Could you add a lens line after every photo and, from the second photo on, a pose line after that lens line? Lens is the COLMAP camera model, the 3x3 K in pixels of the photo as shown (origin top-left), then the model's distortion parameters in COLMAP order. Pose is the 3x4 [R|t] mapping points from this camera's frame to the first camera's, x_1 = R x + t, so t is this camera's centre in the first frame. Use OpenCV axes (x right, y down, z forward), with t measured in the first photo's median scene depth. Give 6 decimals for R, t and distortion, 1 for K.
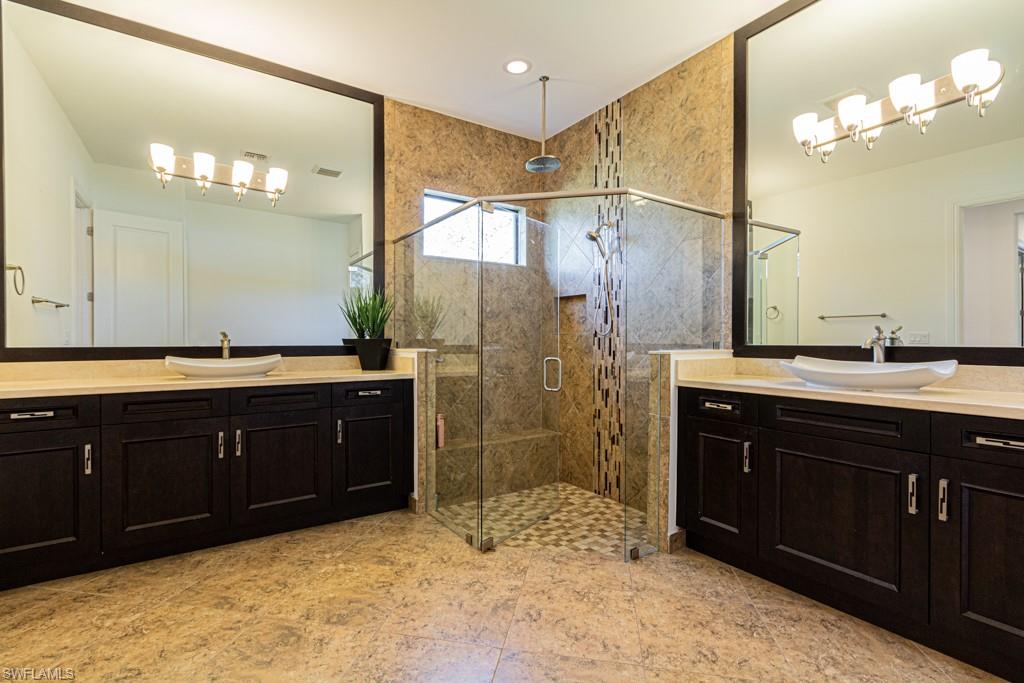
lens RADIAL K [[463.5, 0, 509.4], [0, 463.5, 344.3], [0, 0, 1]] dist [0.009374, -0.004006]
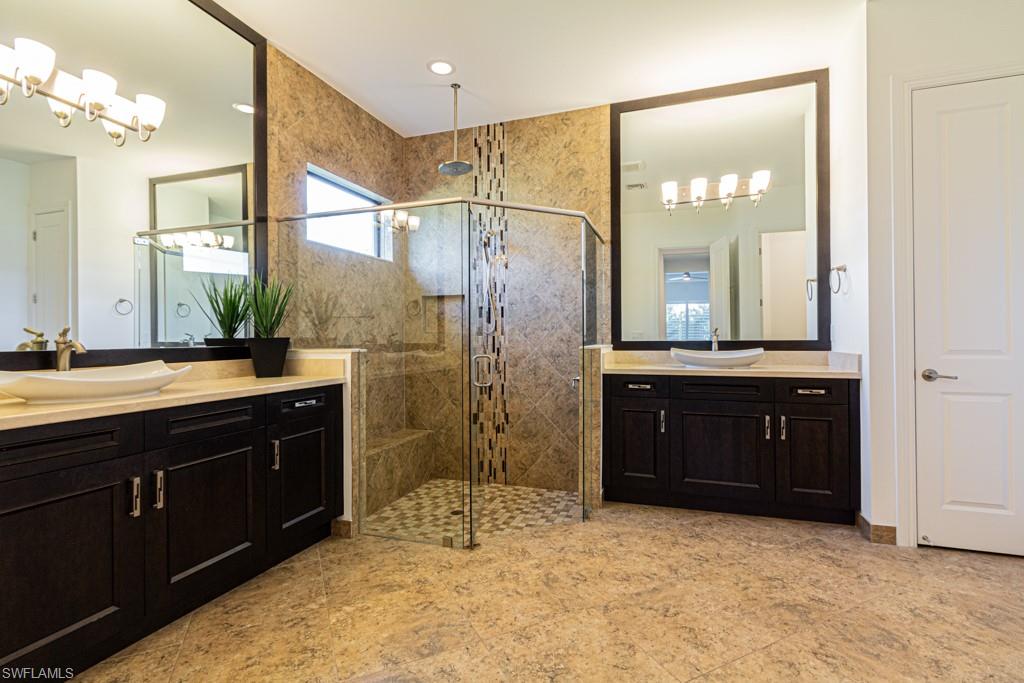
lens RADIAL K [[463.5, 0, 521.3], [0, 463.5, 336.7], [0, 0, 1]] dist [0.009374, -0.004006]
pose [[0.796894, -0.003020, 0.604112, -0.435796], [0.012245, 0.999863, -0.011154, 0.000393], [-0.603996, 0.016286, 0.796821, 0.095816]]
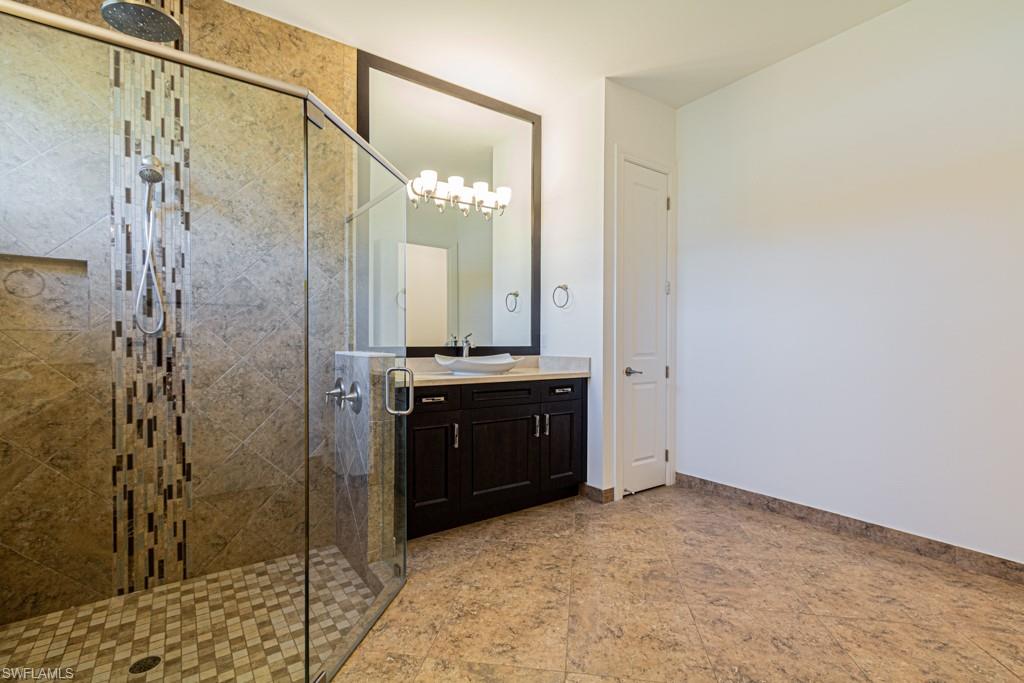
lens RADIAL K [[463.5, 0, 498.5], [0, 463.5, 347.3], [0, 0, 1]] dist [0.009374, -0.004006]
pose [[-0.011016, -0.010733, 0.999882, -0.487038], [0.007567, 0.999913, 0.010816, -0.005418], [-0.999911, 0.007685, -0.010934, 0.589383]]
